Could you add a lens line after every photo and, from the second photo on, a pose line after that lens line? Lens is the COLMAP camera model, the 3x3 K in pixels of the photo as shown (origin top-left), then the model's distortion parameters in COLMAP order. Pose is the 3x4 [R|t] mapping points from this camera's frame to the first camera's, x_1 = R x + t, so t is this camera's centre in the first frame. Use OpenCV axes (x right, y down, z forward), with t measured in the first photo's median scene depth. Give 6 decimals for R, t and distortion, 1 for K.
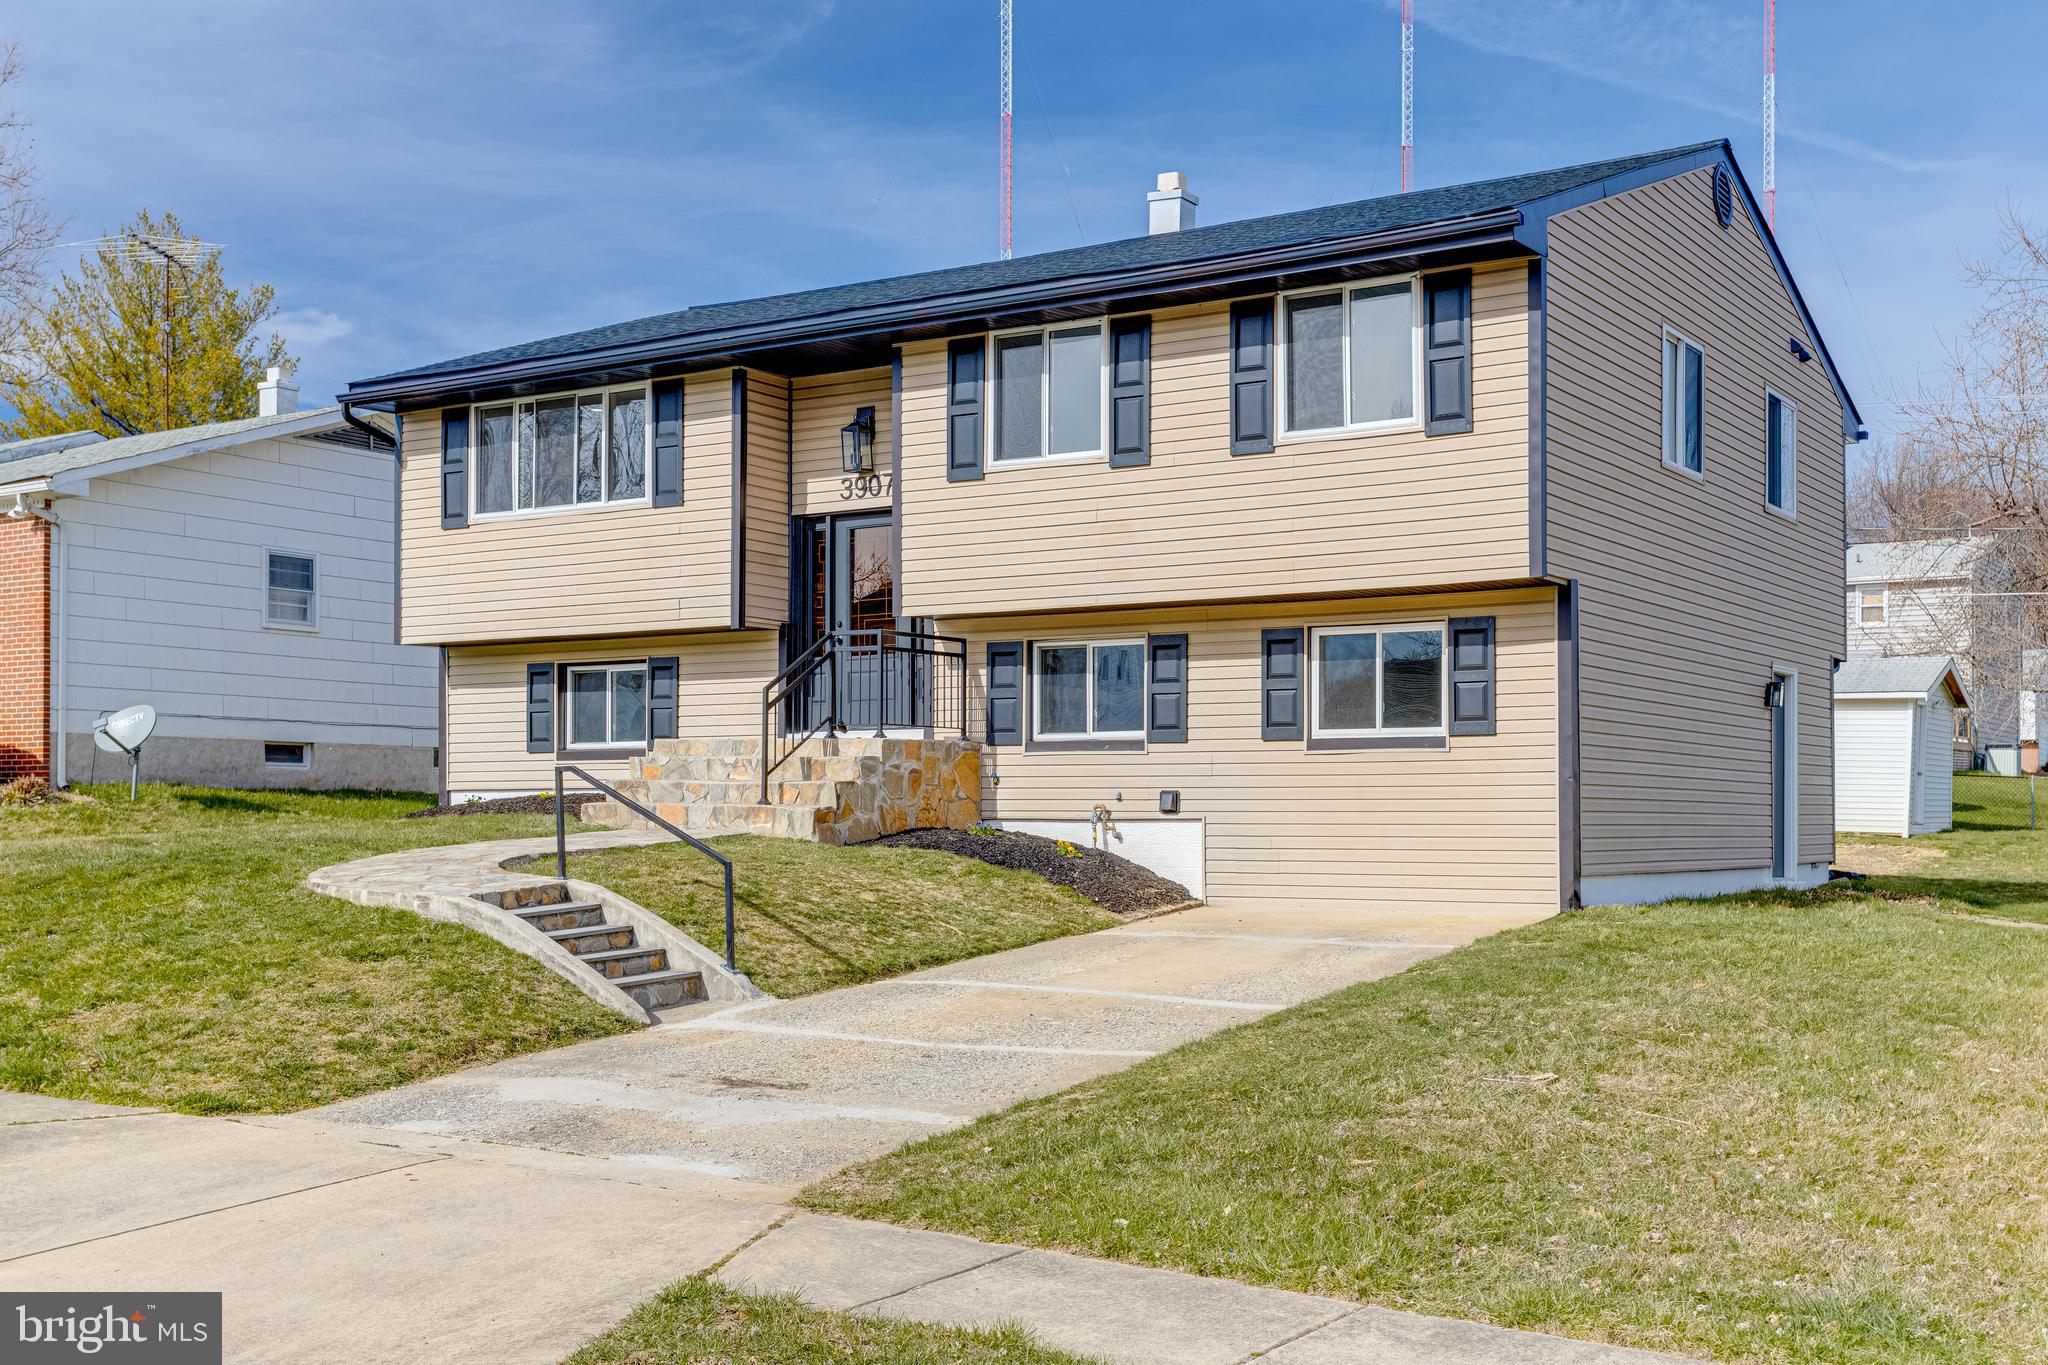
lens RADIAL K [[2230.8, 0, 1024.0], [0, 2230.8, 682.5], [0, 0, 1]] dist [0.118845, 0.005541]
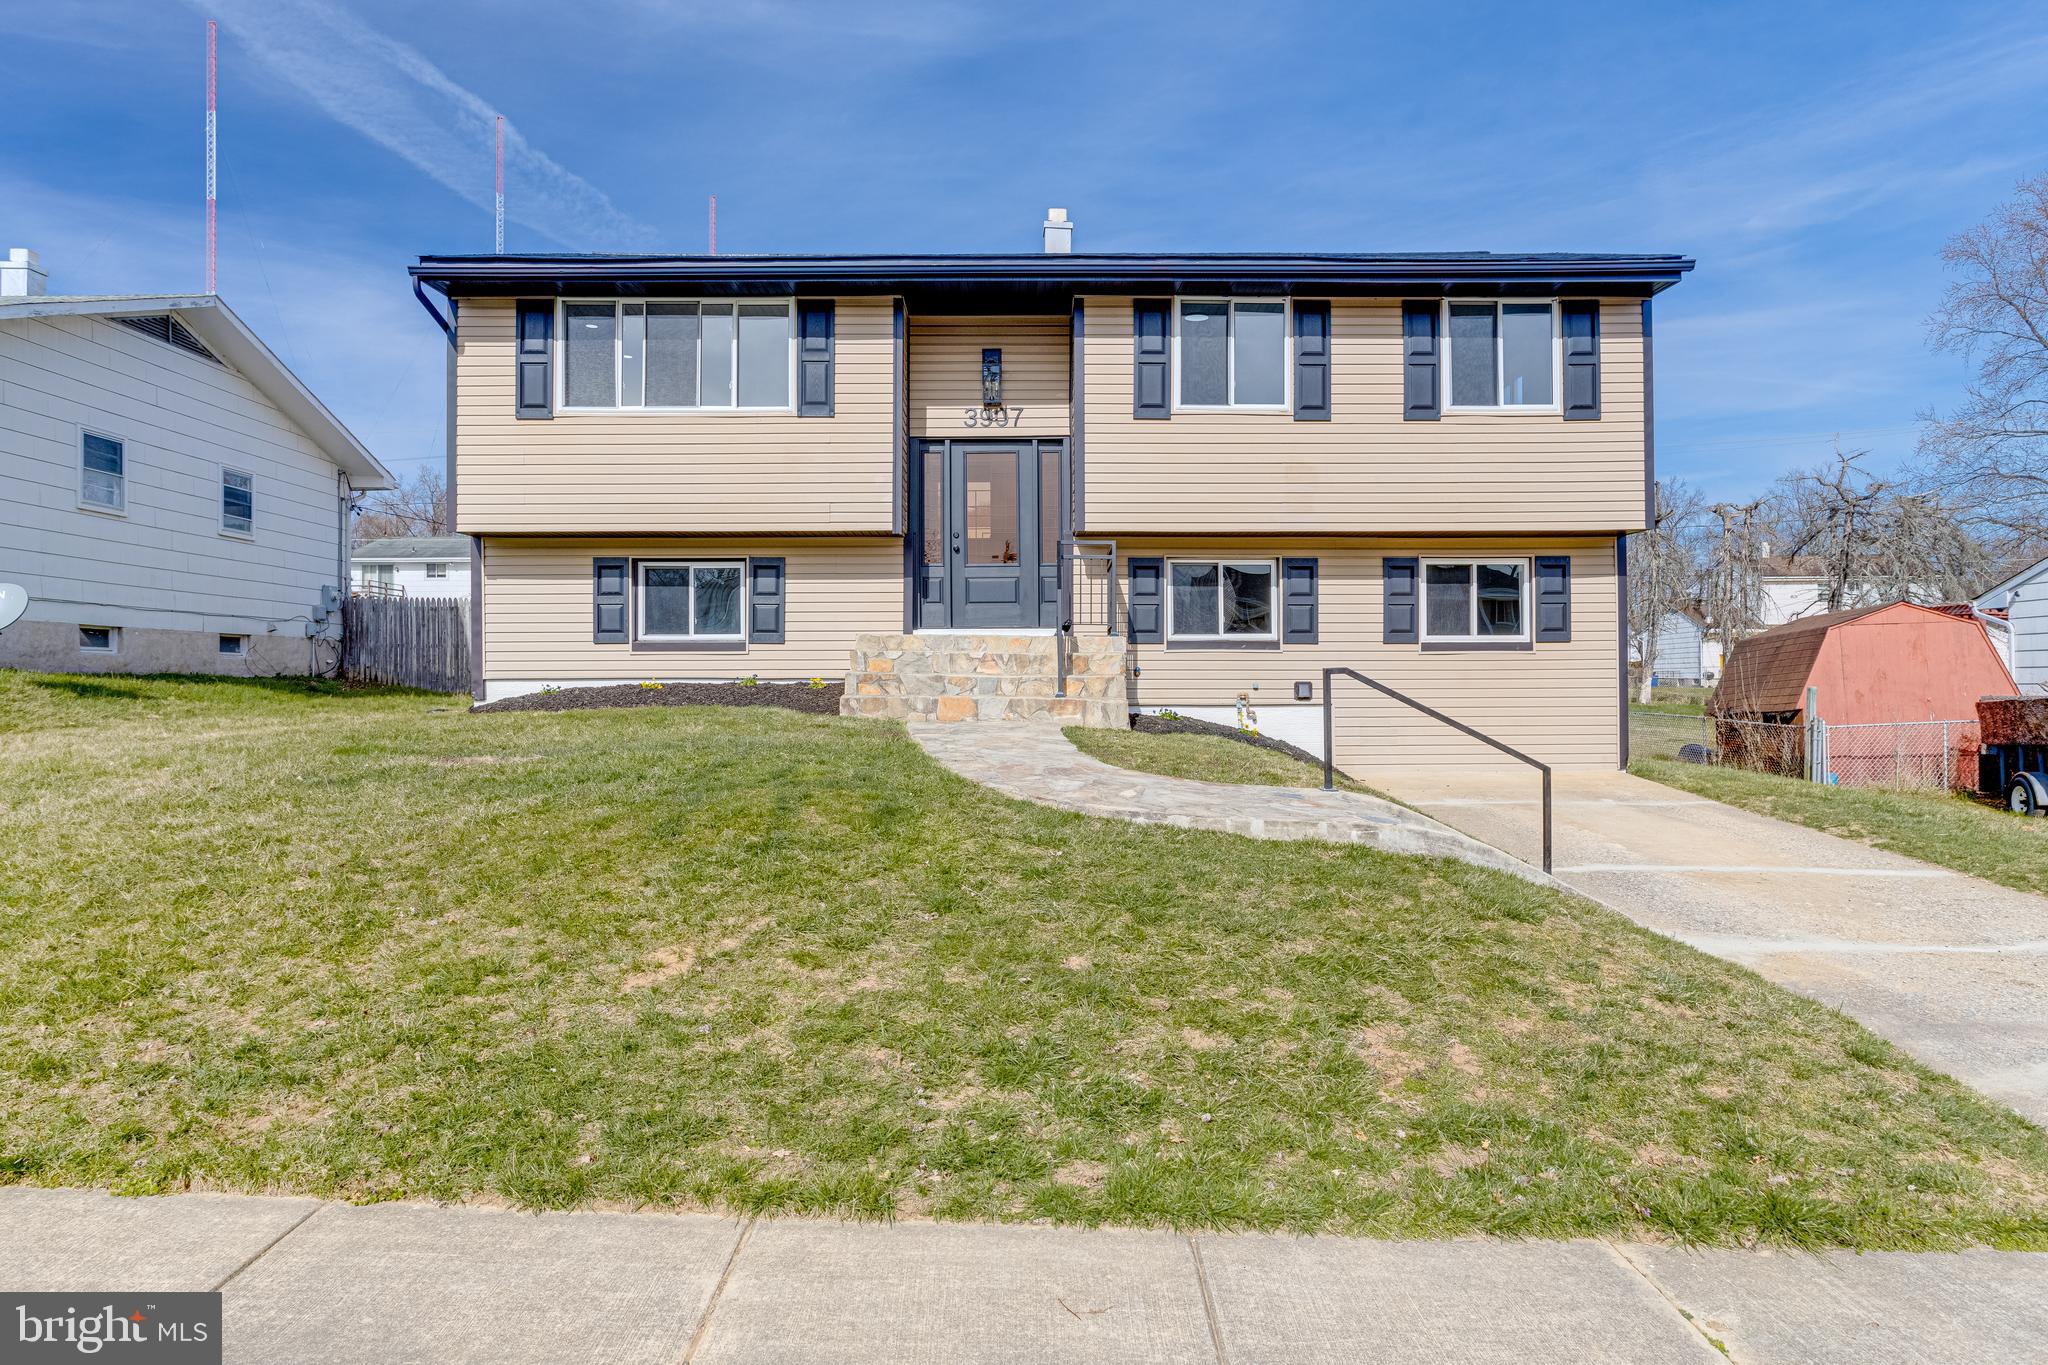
lens RADIAL K [[1528.1, 0, 1024.0], [0, 1528.1, 682.5], [0, 0, 1]] dist [0.016705, 0.002815]
pose [[0.838731, 0.003624, 0.544535, -0.482832], [-0.030112, 0.998756, 0.039734, 0.017183], [-0.543713, -0.049723, 0.837797, 0.323389]]
